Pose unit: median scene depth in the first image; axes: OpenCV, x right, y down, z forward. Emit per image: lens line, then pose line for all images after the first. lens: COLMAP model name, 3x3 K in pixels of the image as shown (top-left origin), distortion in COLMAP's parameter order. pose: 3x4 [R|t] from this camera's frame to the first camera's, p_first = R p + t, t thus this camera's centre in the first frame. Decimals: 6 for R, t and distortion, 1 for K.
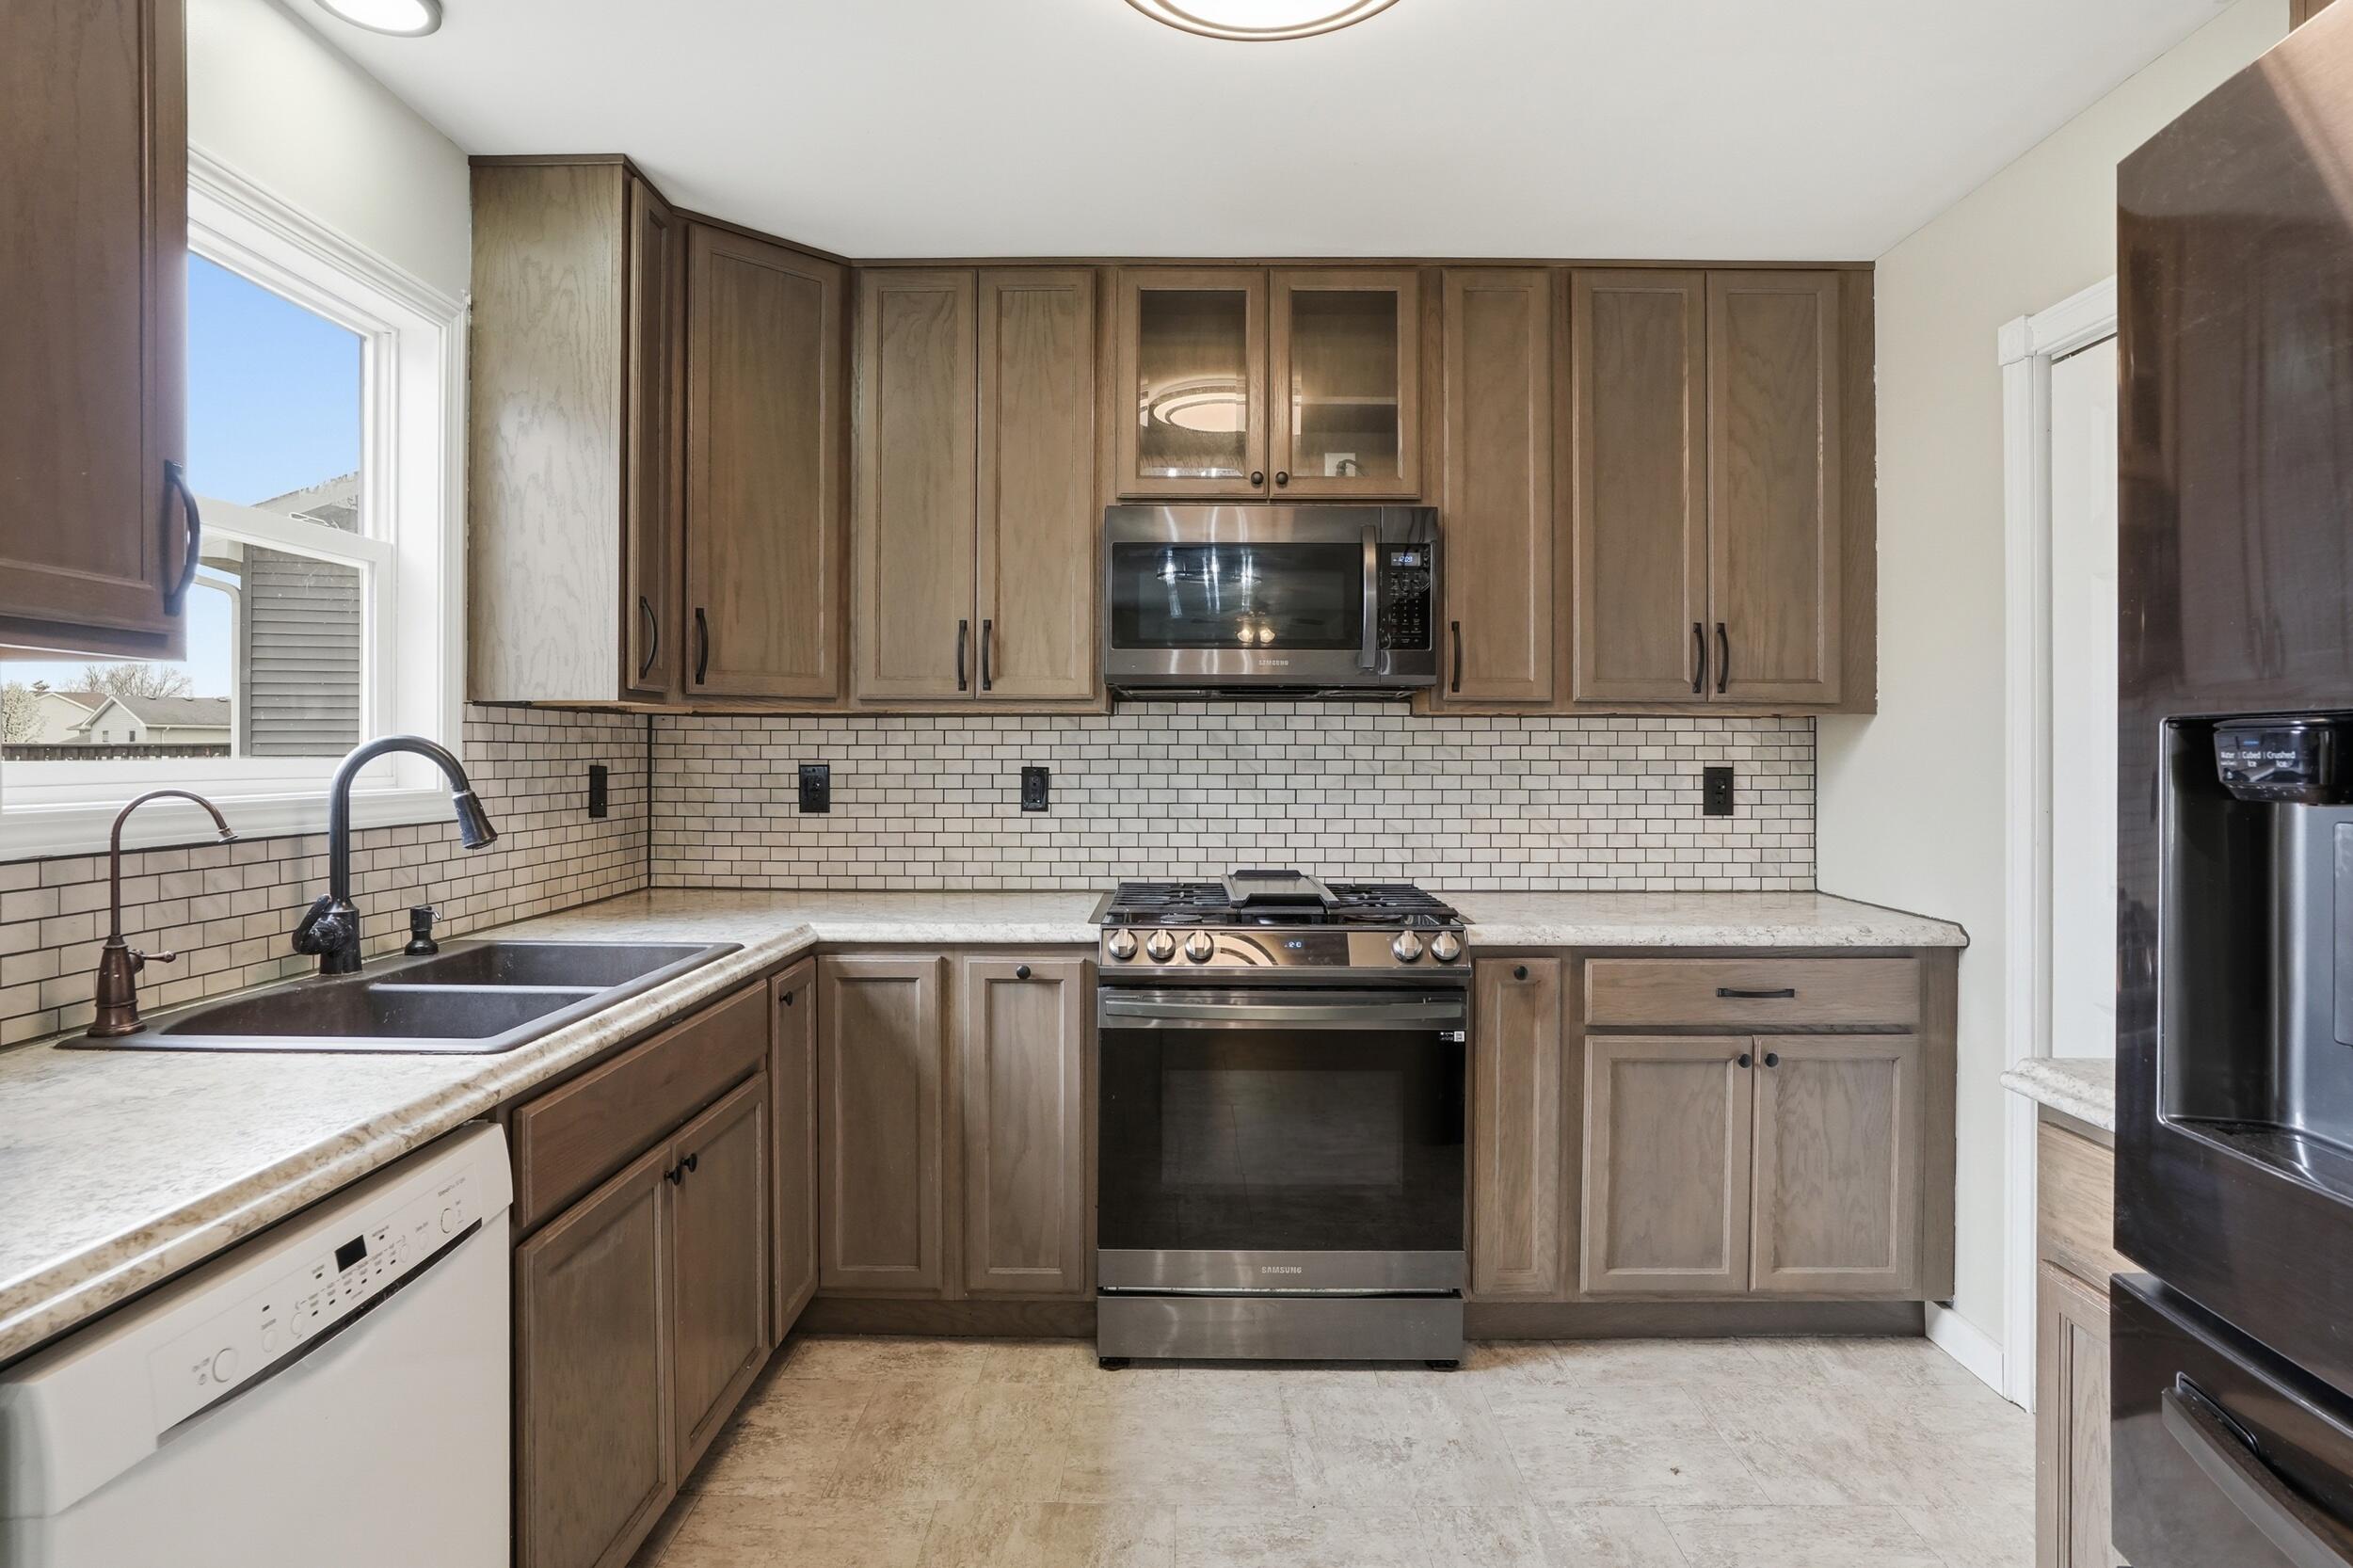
lens RADIAL K [[1303.9, 0, 1188.5], [0, 1303.9, 748.9], [0, 0, 1]] dist [-0.047941, 0.001073]
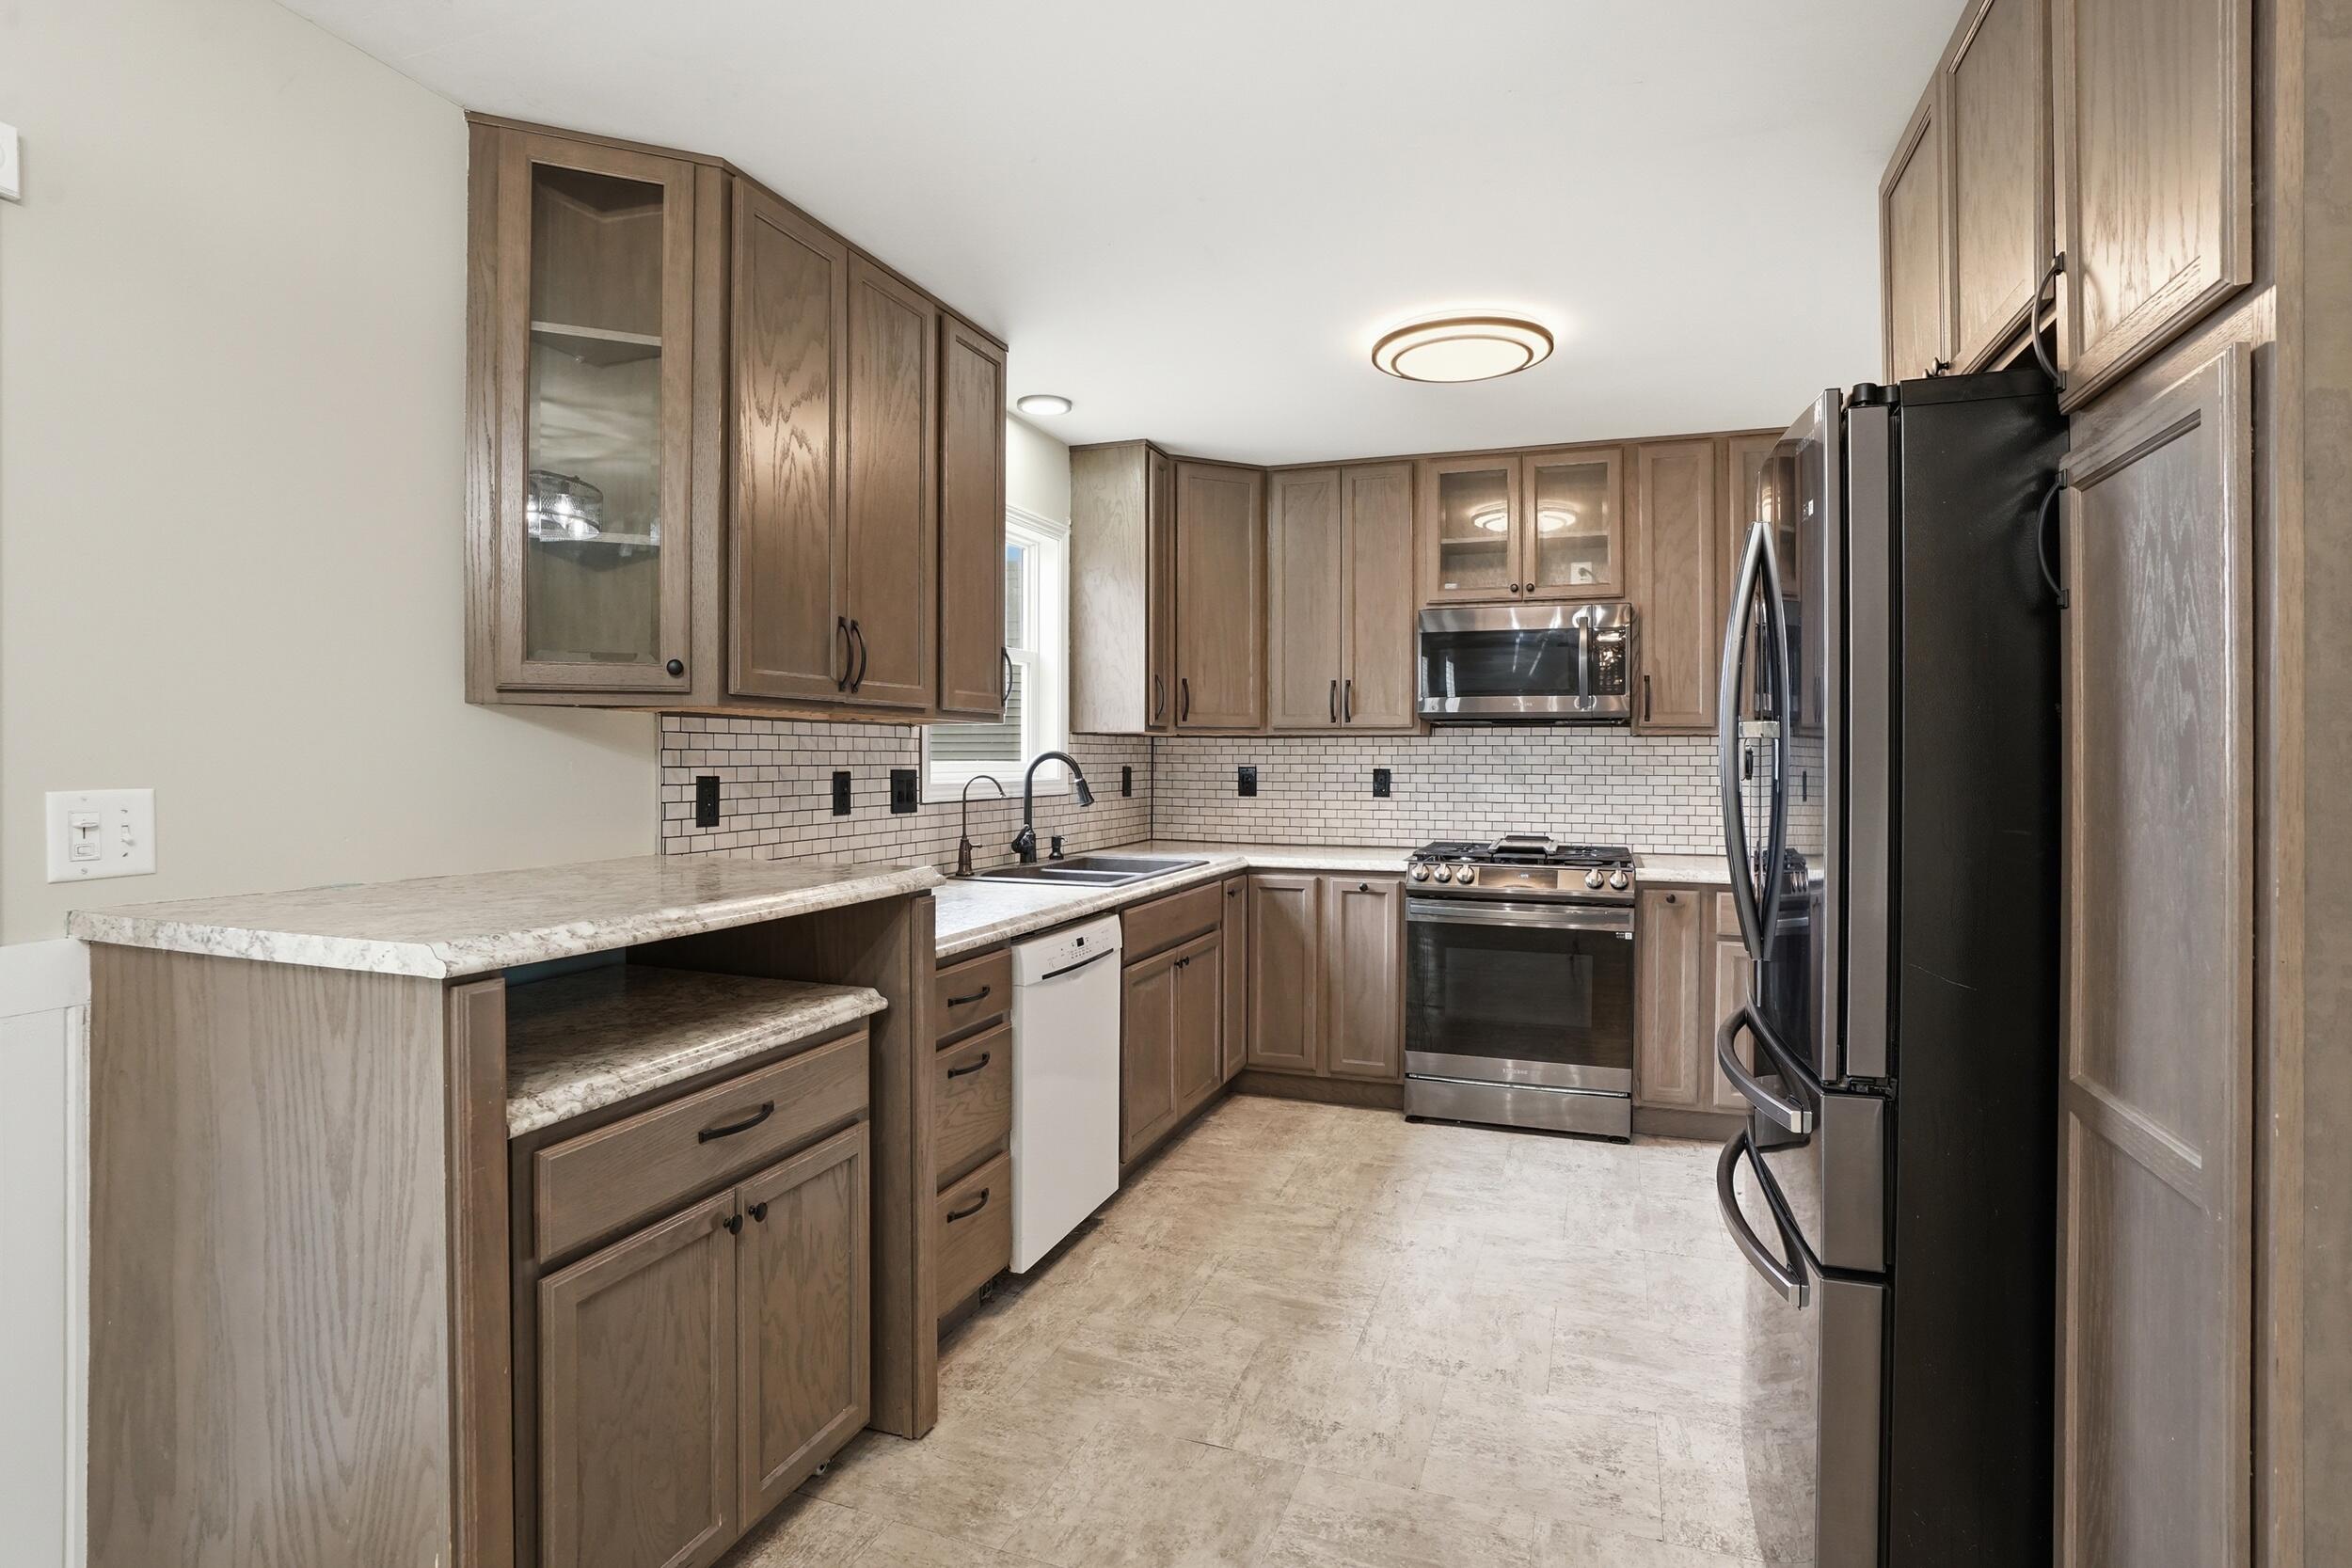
lens RADIAL K [[1303.2, 0, 1188.0], [0, 1303.2, 749.0], [0, 0, 1]] dist [-0.047941, 0.001073]
pose [[0.946392, -0.000040, -0.323020, 0.189605], [-0.001096, 0.999994, -0.003335, -0.005408], [0.323018, 0.003510, 0.946386, -0.639575]]
